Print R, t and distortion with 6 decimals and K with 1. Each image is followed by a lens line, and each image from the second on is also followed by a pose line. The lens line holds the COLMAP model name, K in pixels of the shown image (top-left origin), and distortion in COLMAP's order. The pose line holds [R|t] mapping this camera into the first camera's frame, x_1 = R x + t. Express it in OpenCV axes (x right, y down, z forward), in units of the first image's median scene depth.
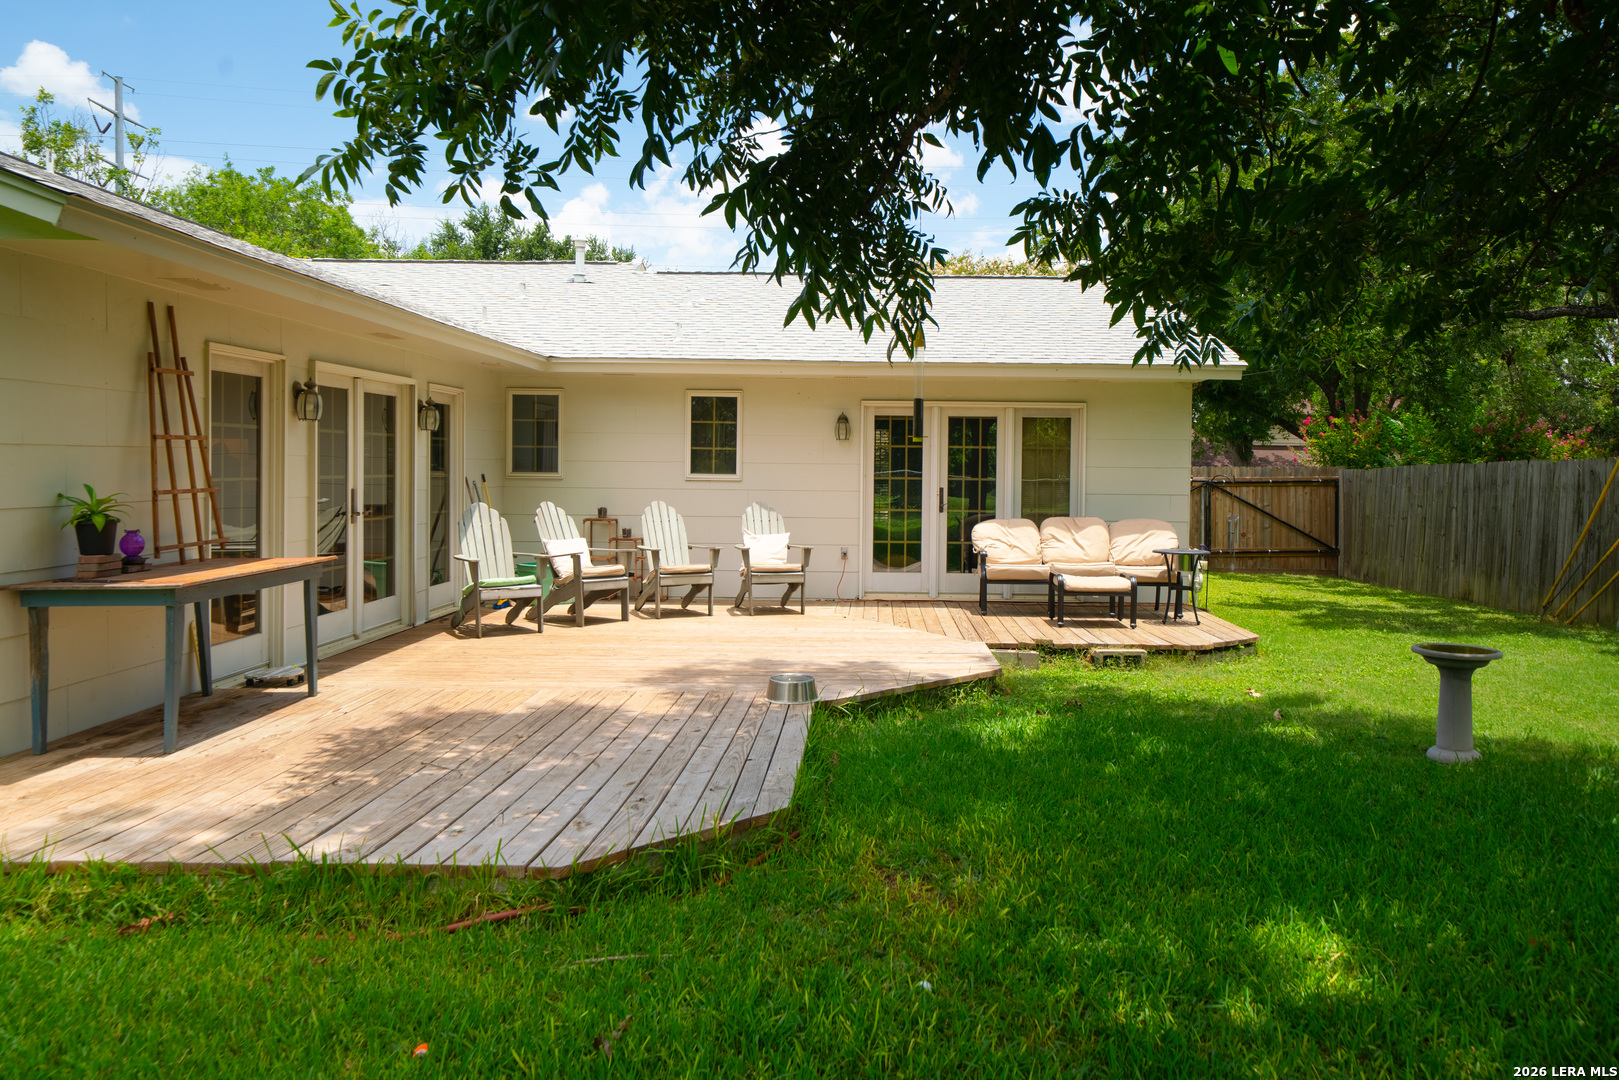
lens RADIAL K [[1189.1, 0, 804.8], [0, 1189.1, 535.1], [0, 0, 1]] dist [0.010035, 0.001465]
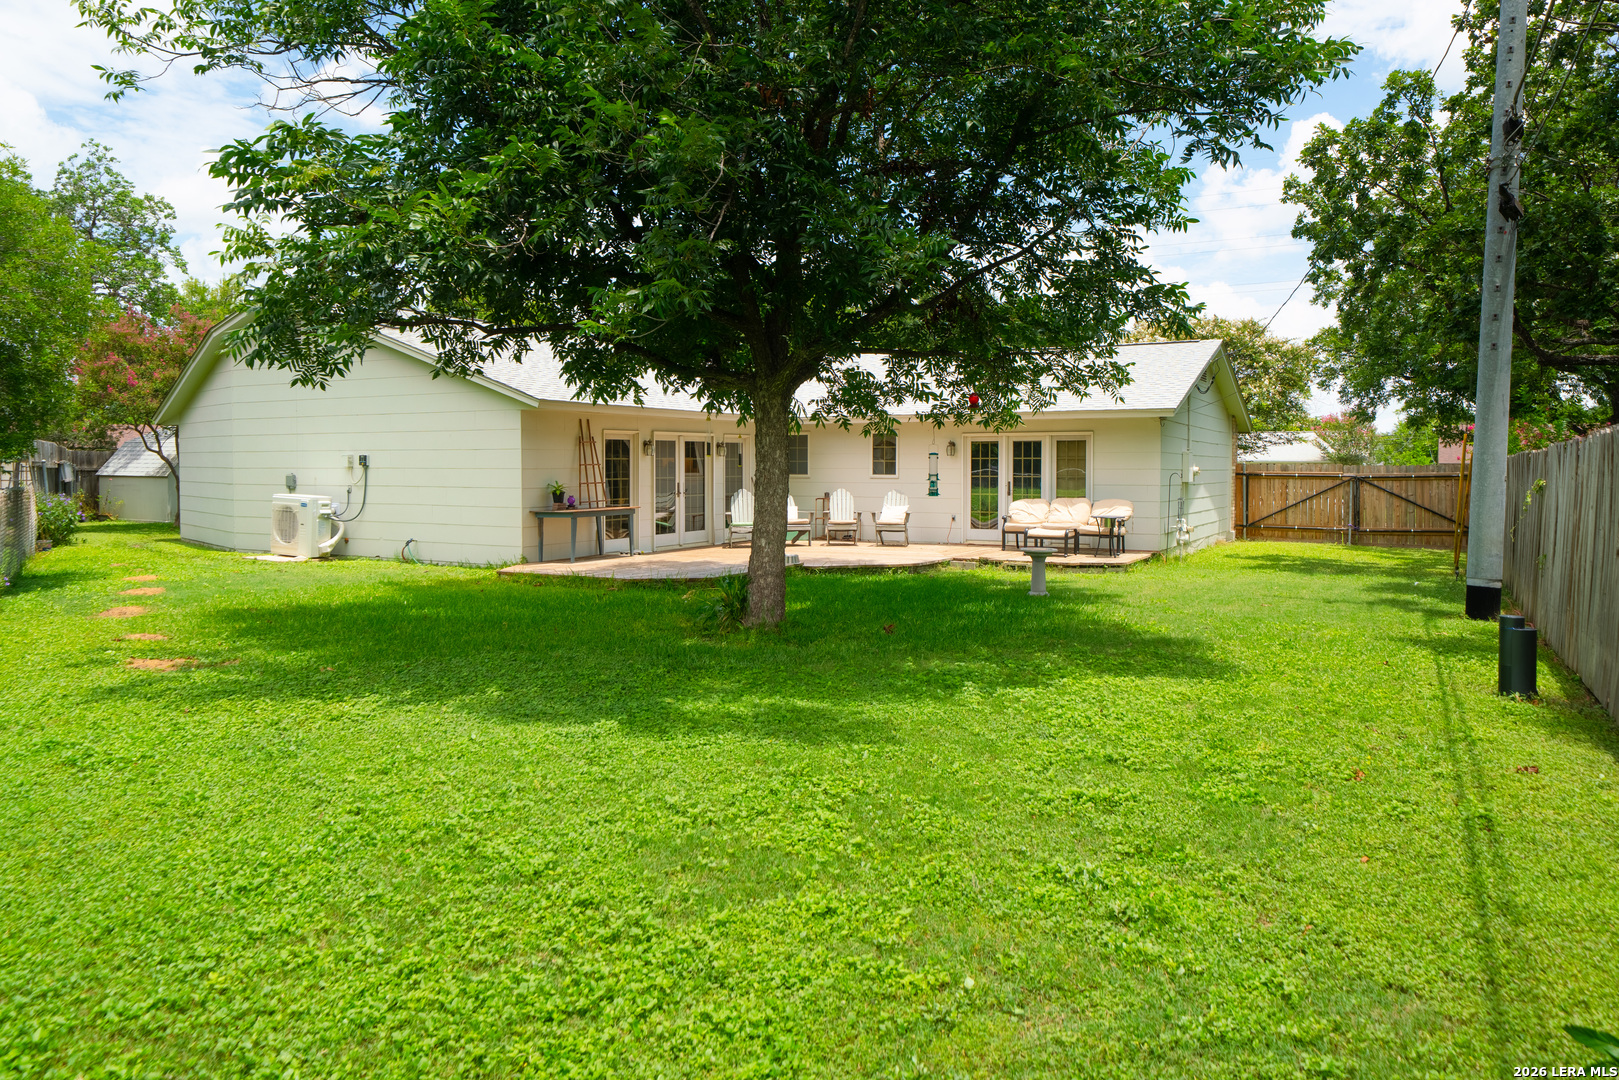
lens RADIAL K [[985.6, 0, 810.8], [0, 985.6, 543.2], [0, 0, 1]] dist [-0.003204, -0.000191]
pose [[0.907426, 0.020305, -0.419722, 0.469083], [-0.012947, 0.999709, 0.020372, 0.026038], [0.420013, -0.013052, 0.907424, -0.459560]]
